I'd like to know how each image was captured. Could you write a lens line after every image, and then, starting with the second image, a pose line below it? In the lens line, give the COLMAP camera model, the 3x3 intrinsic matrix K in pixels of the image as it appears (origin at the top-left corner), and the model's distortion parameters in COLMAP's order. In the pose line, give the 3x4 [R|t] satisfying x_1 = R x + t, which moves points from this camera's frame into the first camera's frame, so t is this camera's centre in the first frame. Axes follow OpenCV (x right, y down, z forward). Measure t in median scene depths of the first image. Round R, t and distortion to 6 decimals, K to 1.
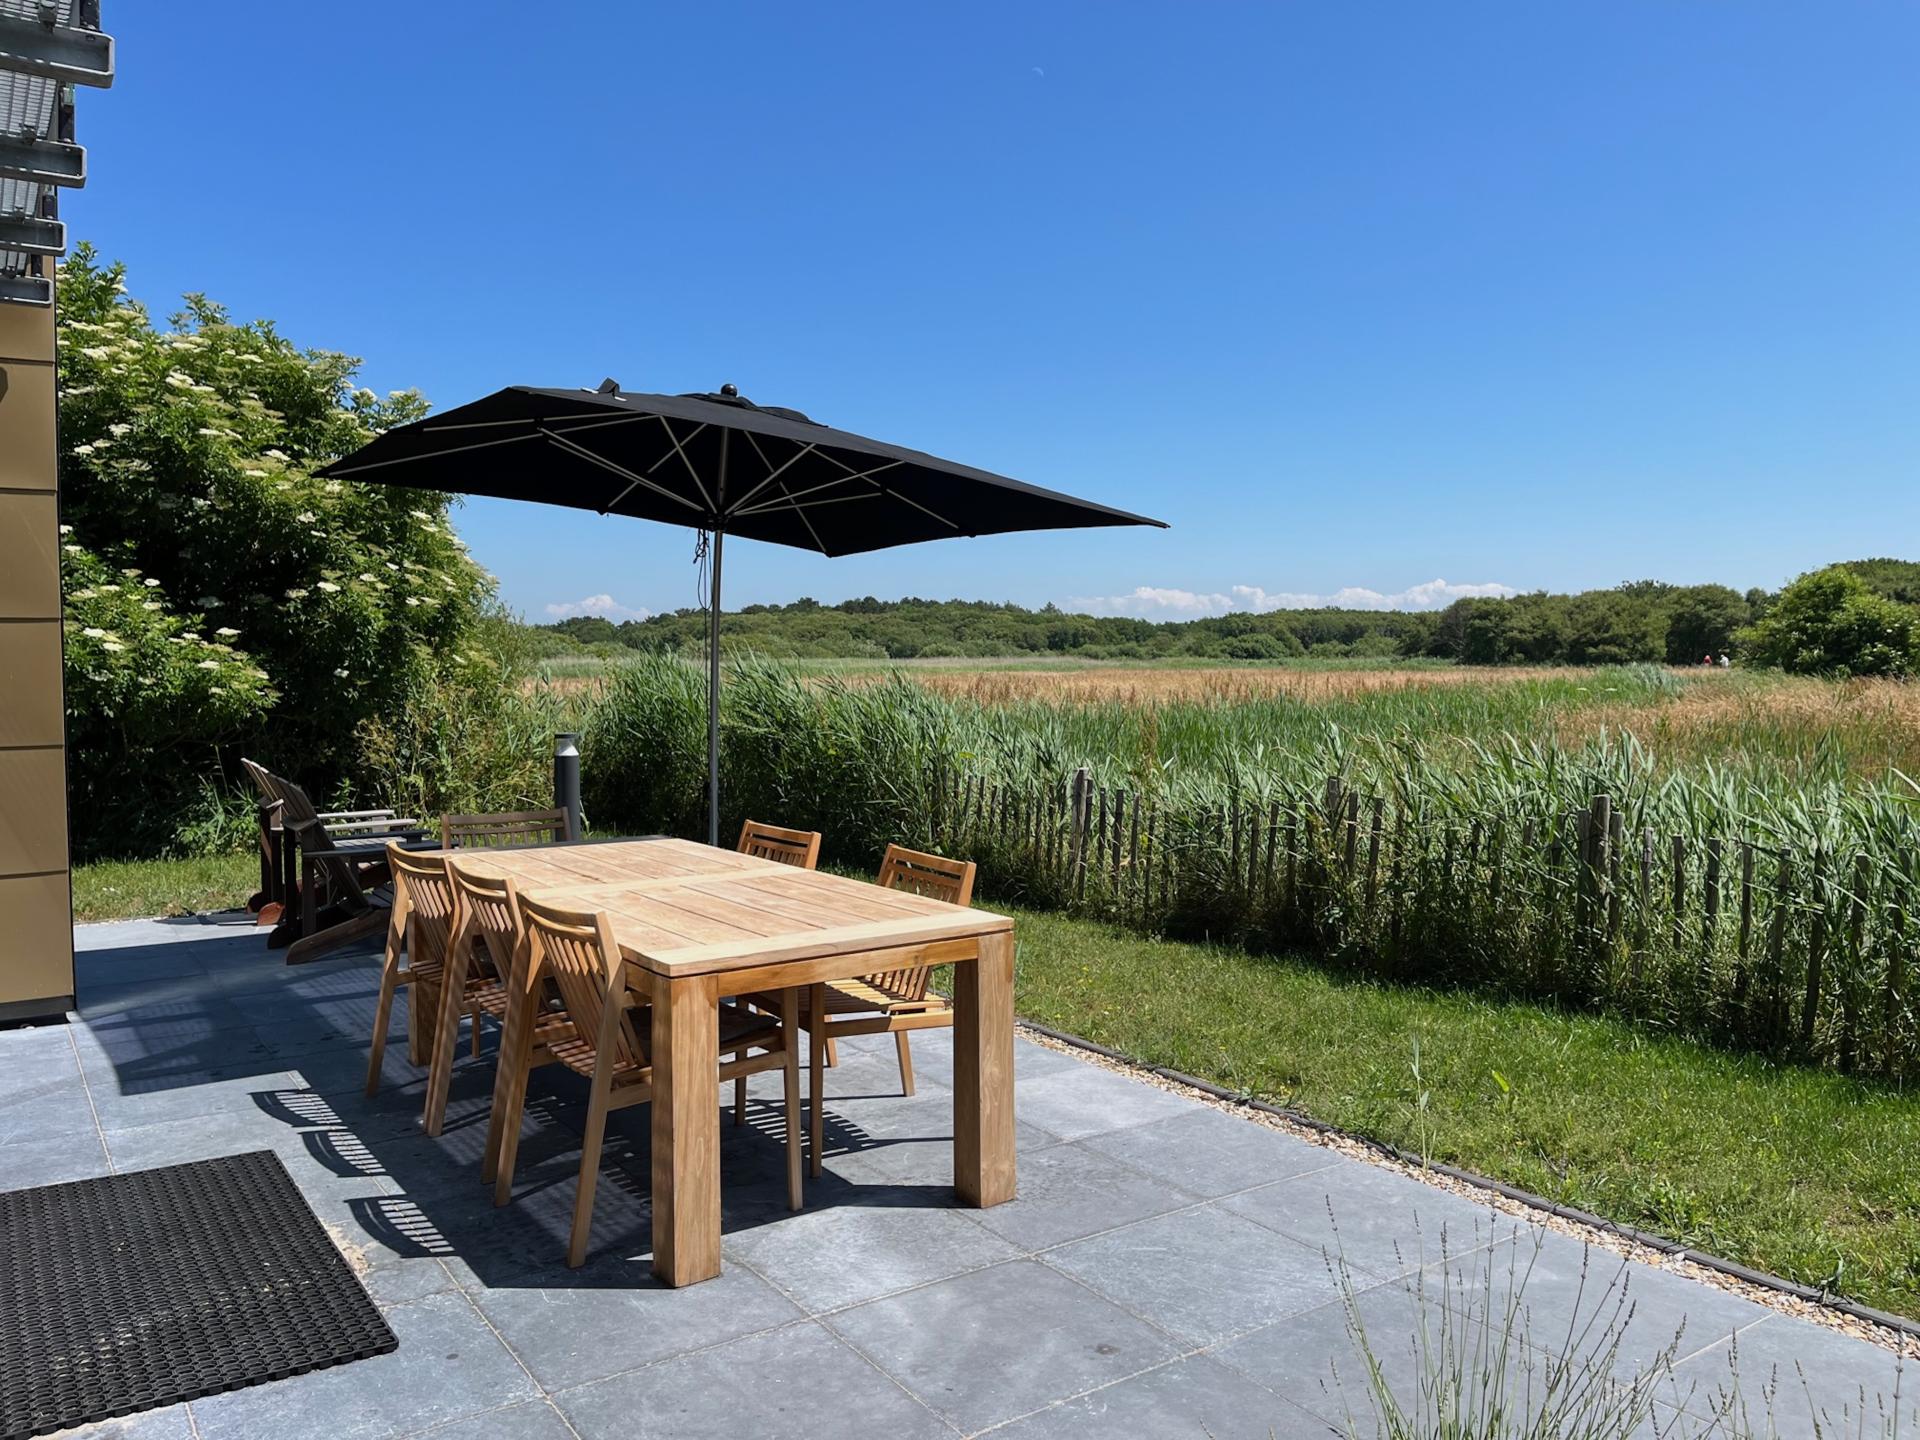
lens RADIAL K [[1433.6, 0, 960.0], [0, 1433.6, 720.0], [0, 0, 1]] dist [0.071822, -0.100294]
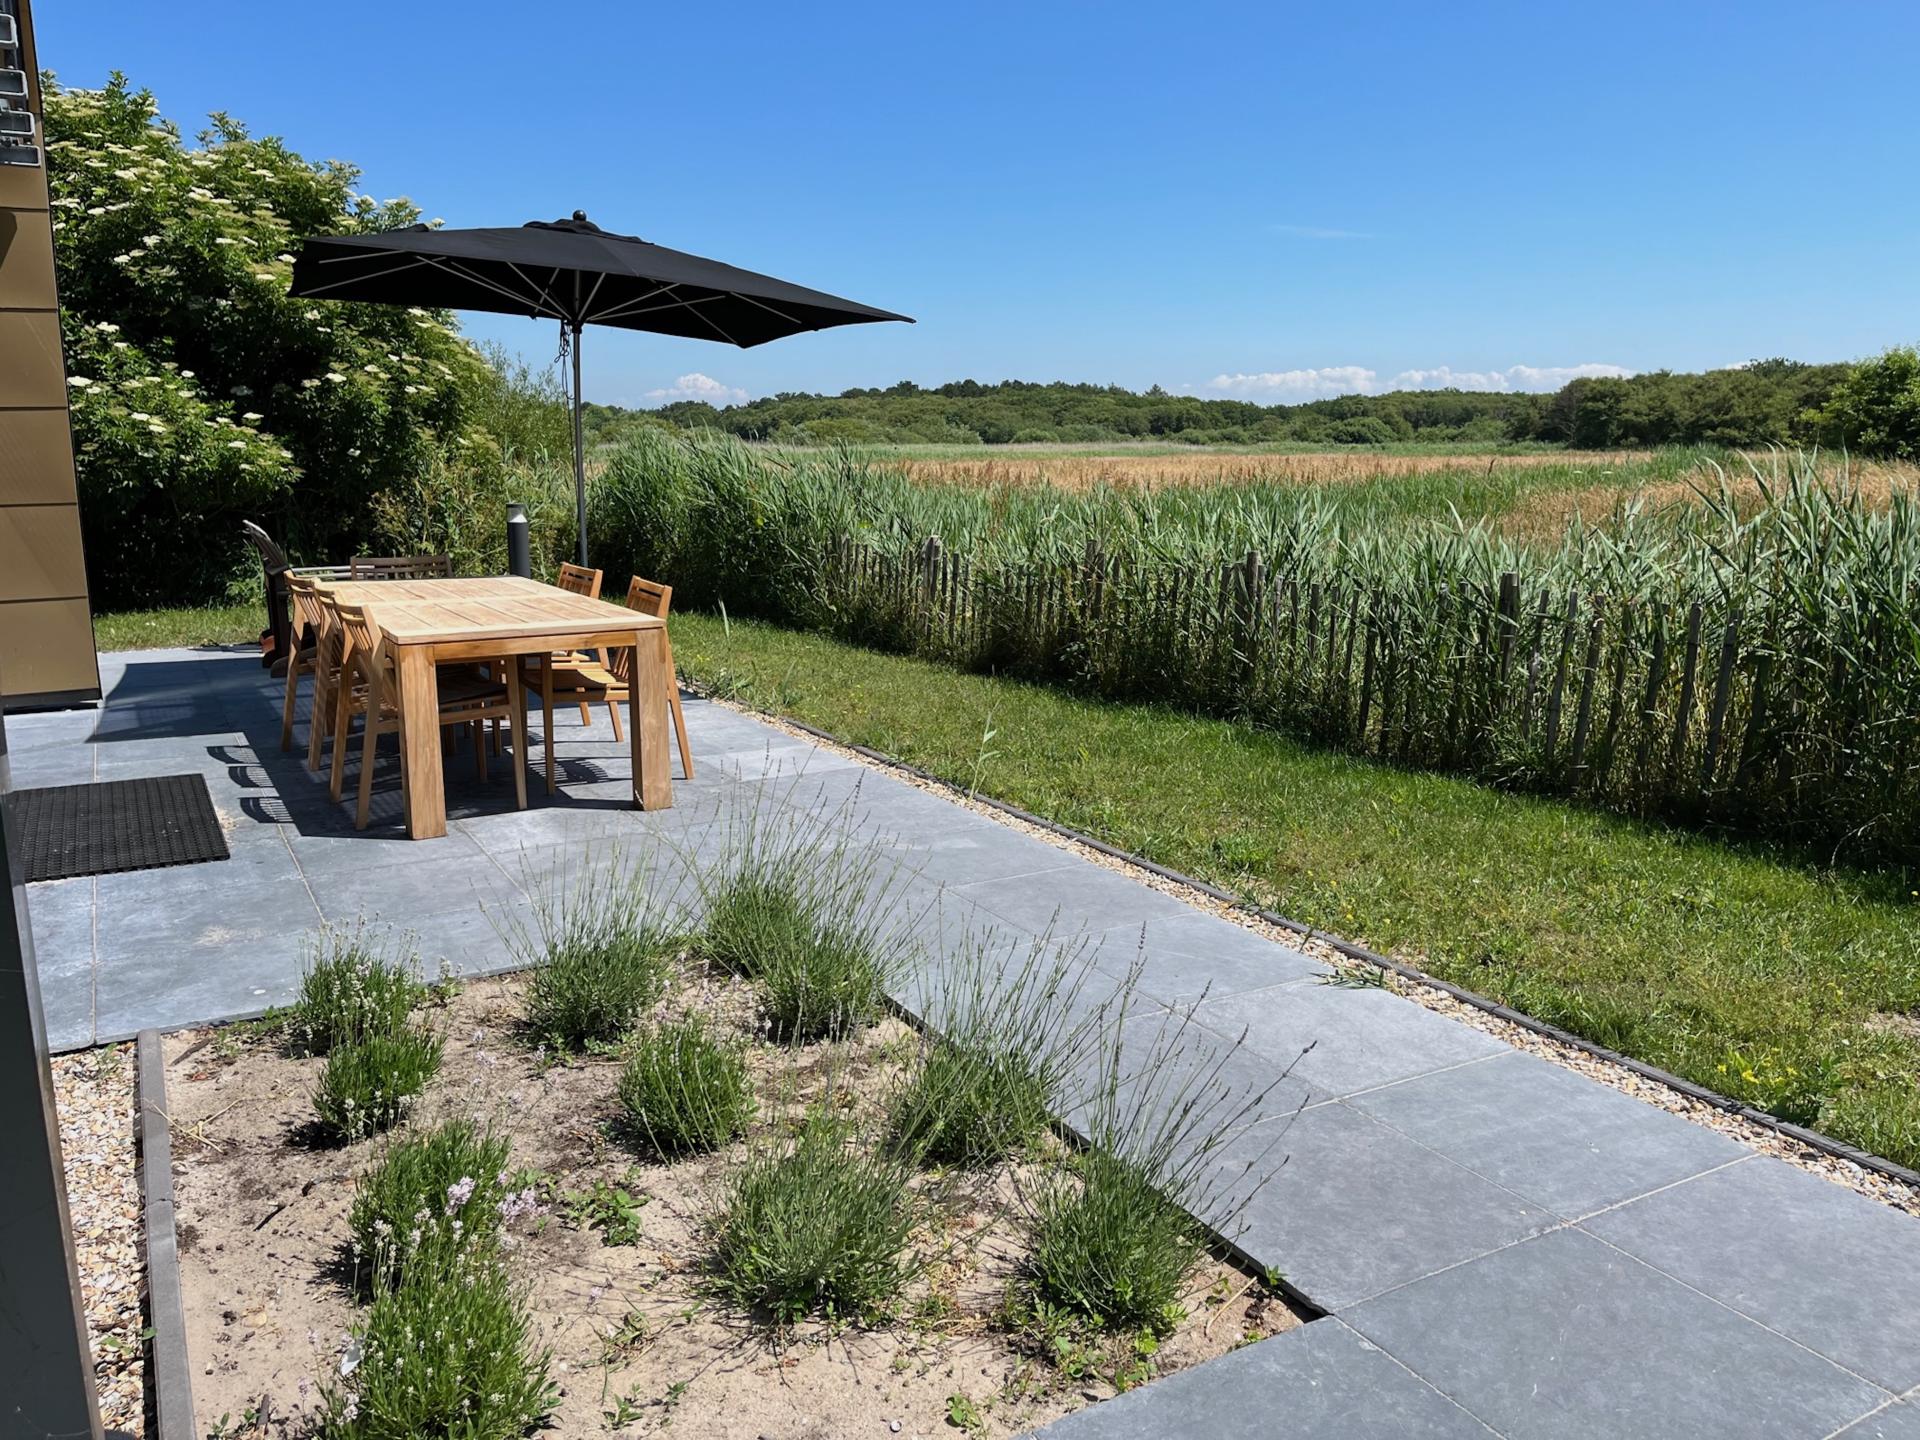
lens RADIAL K [[1433.6, 0, 960.0], [0, 1433.6, 720.0], [0, 0, 1]] dist [0.071822, -0.100294]
pose [[0.997004, 0.015192, -0.075842, 0.152133], [-0.003932, 0.989210, 0.146454, 0.008032], [0.077249, -0.145717, 0.986306, -0.147378]]
